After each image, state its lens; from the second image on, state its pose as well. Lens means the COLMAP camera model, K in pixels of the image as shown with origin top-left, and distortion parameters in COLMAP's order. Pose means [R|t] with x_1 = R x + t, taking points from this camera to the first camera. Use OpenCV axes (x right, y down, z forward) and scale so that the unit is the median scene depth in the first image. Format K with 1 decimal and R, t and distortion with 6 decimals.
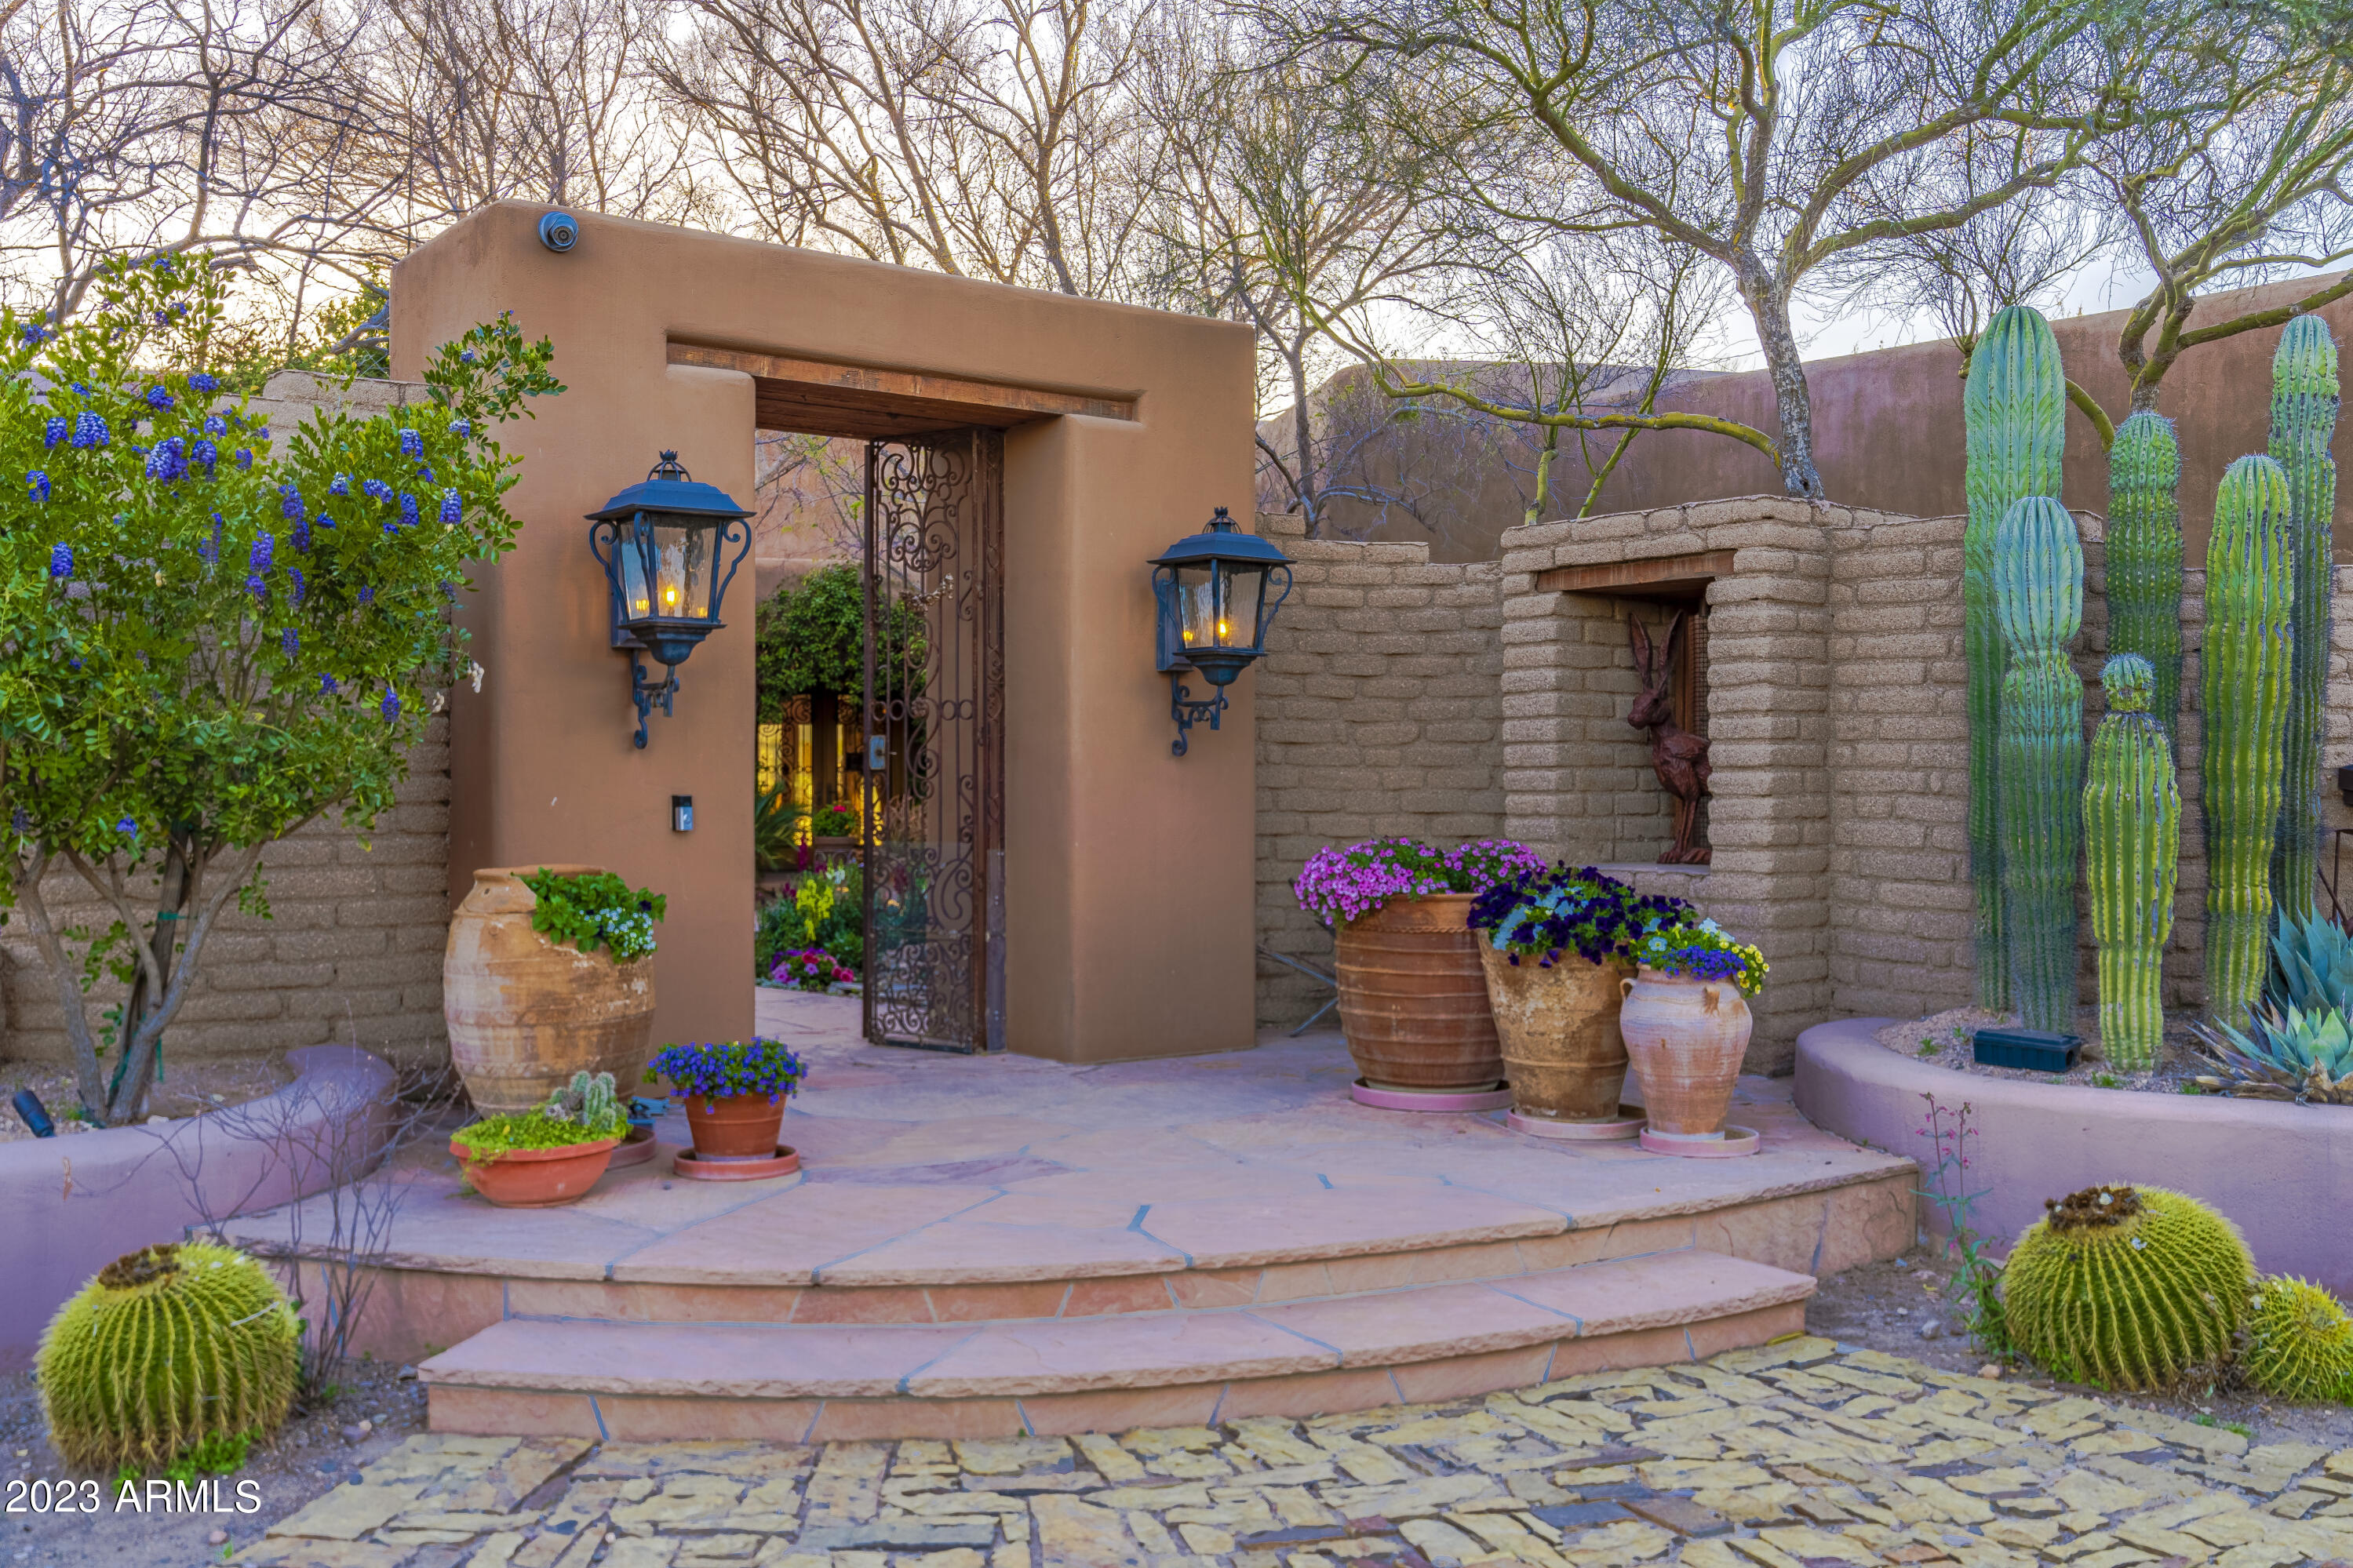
lens RADIAL K [[2168.5, 0, 1176.6], [0, 2168.5, 784.8], [0, 0, 1]] dist [-0.000615, 0.000000]
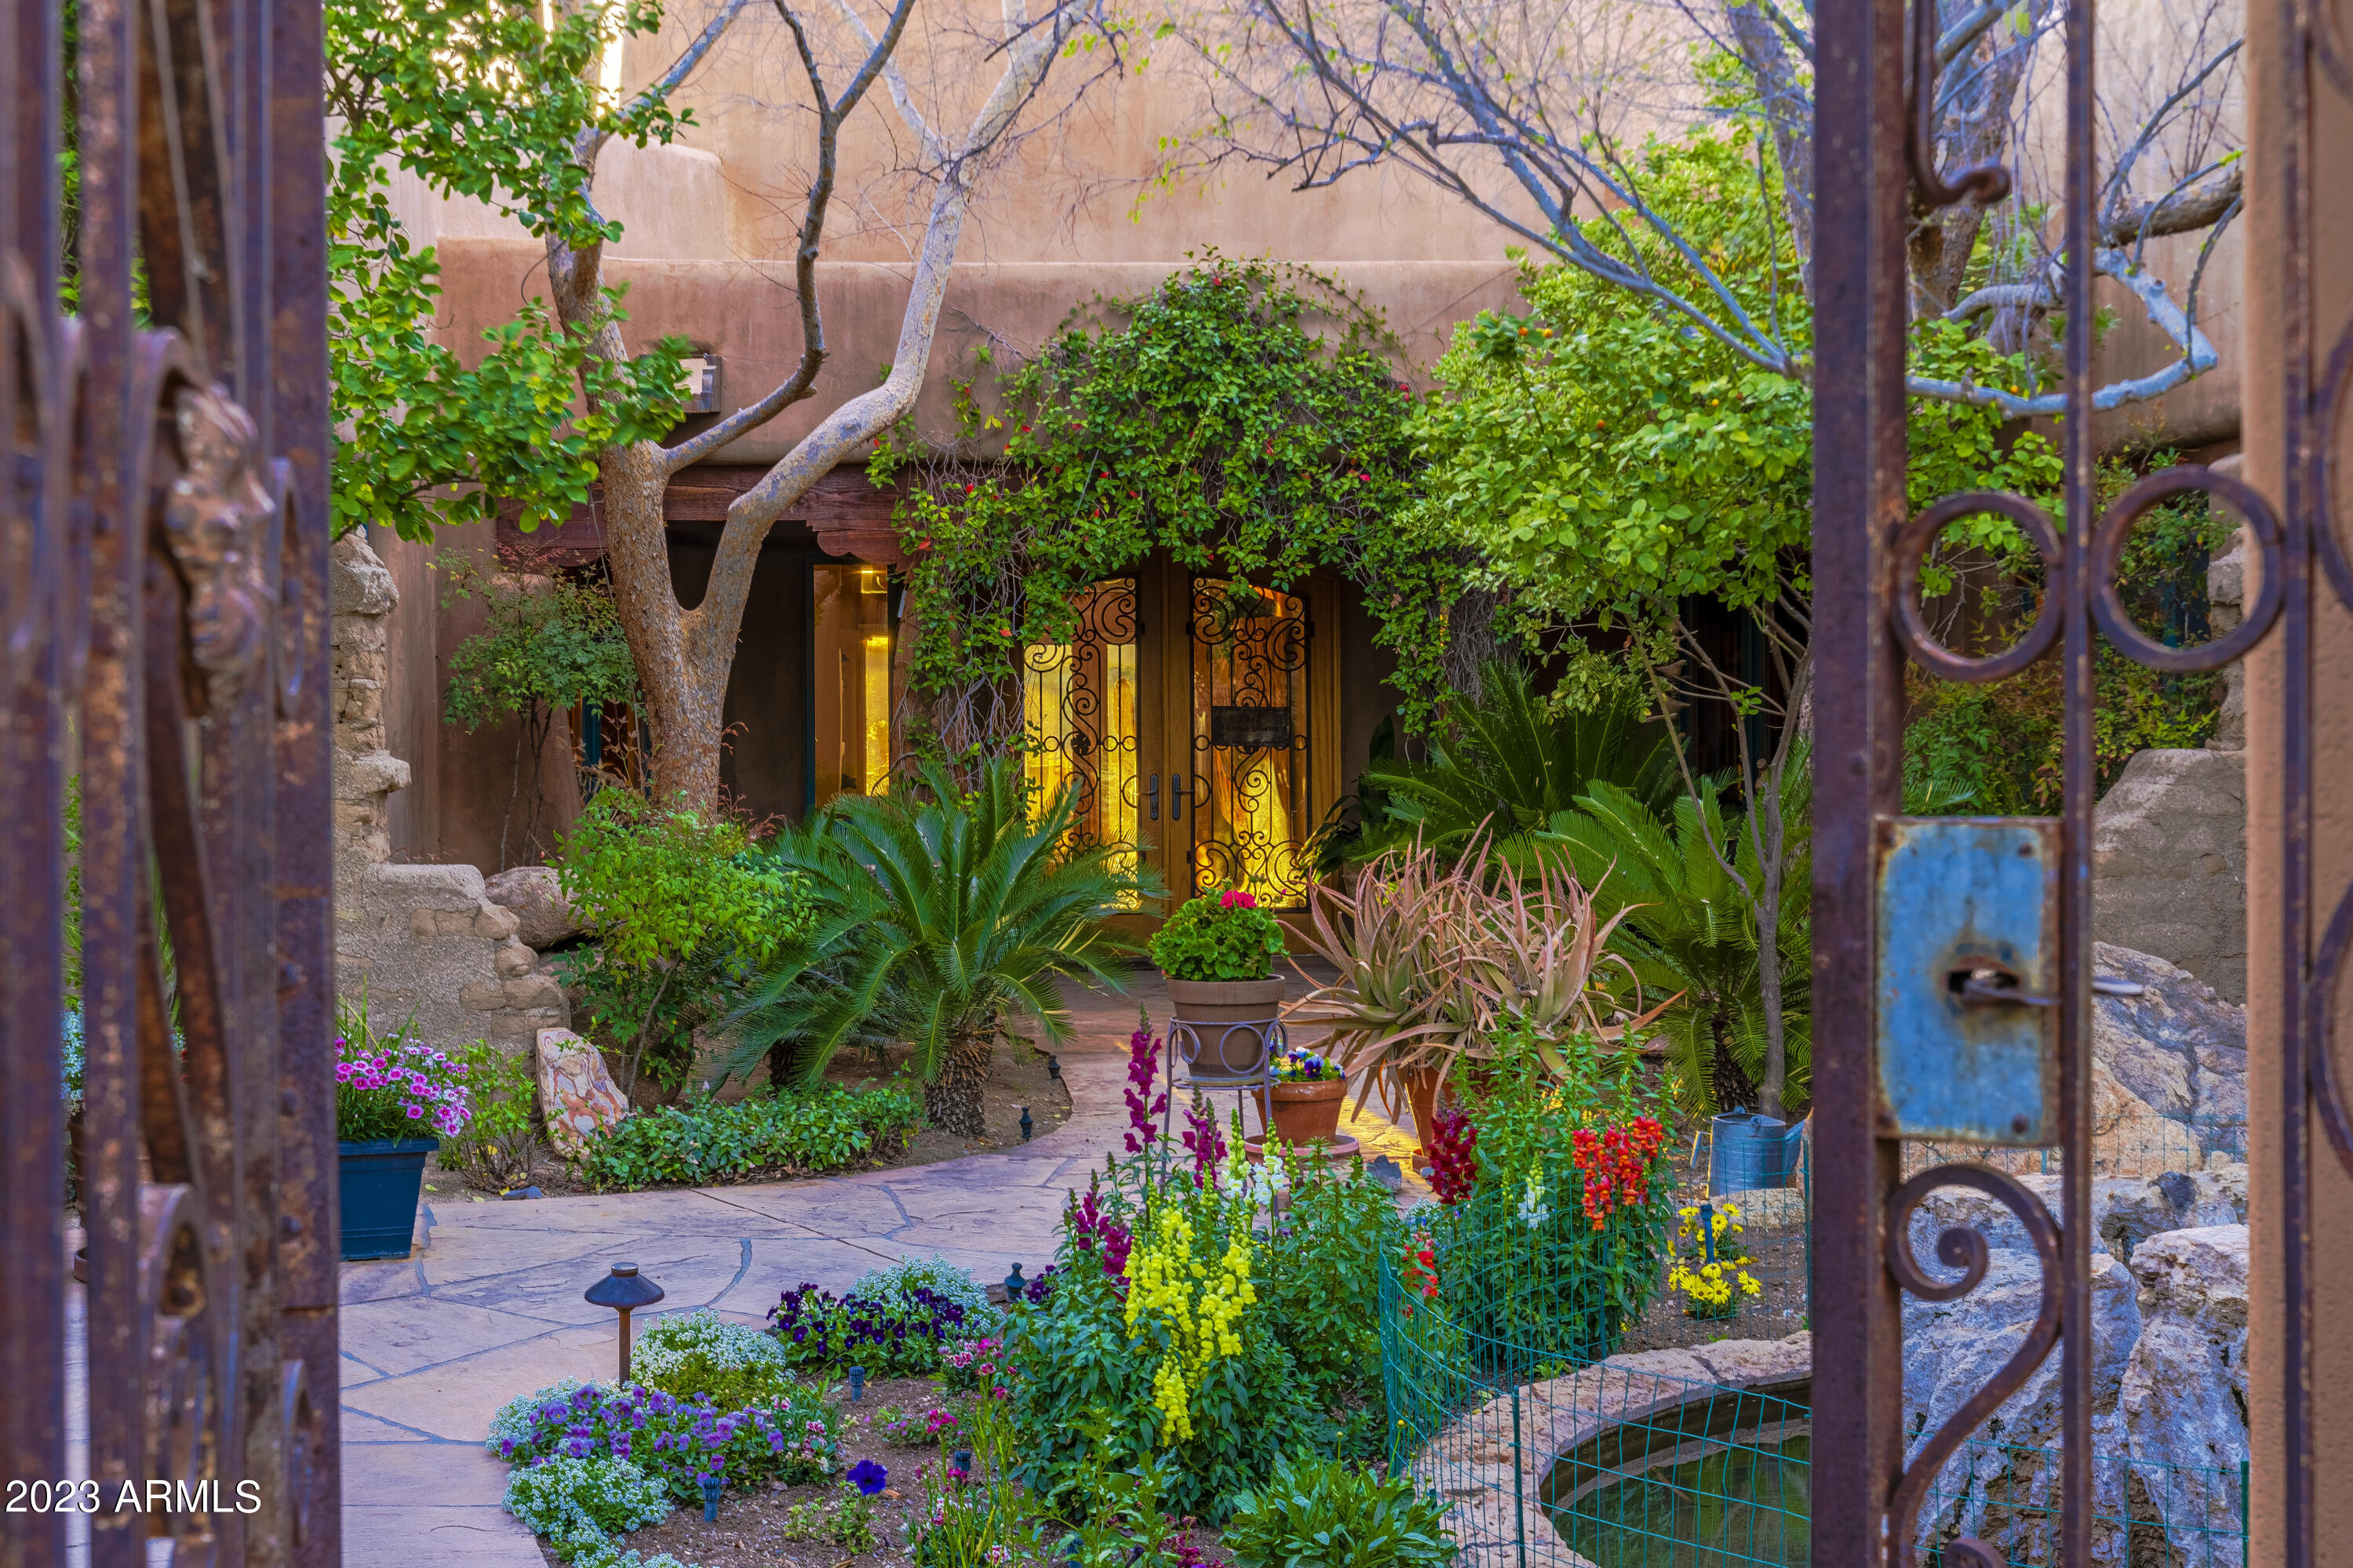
lens RADIAL K [[3197.7, 0, 1176.6], [0, 3197.7, 780.4], [0, 0, 1]] dist [0.002920, 0.000000]
pose [[0.988511, 0.002793, -0.151125, -0.065212], [-0.000332, 0.999867, 0.016305, -0.011759], [0.151151, -0.016067, 0.988380, 0.375282]]
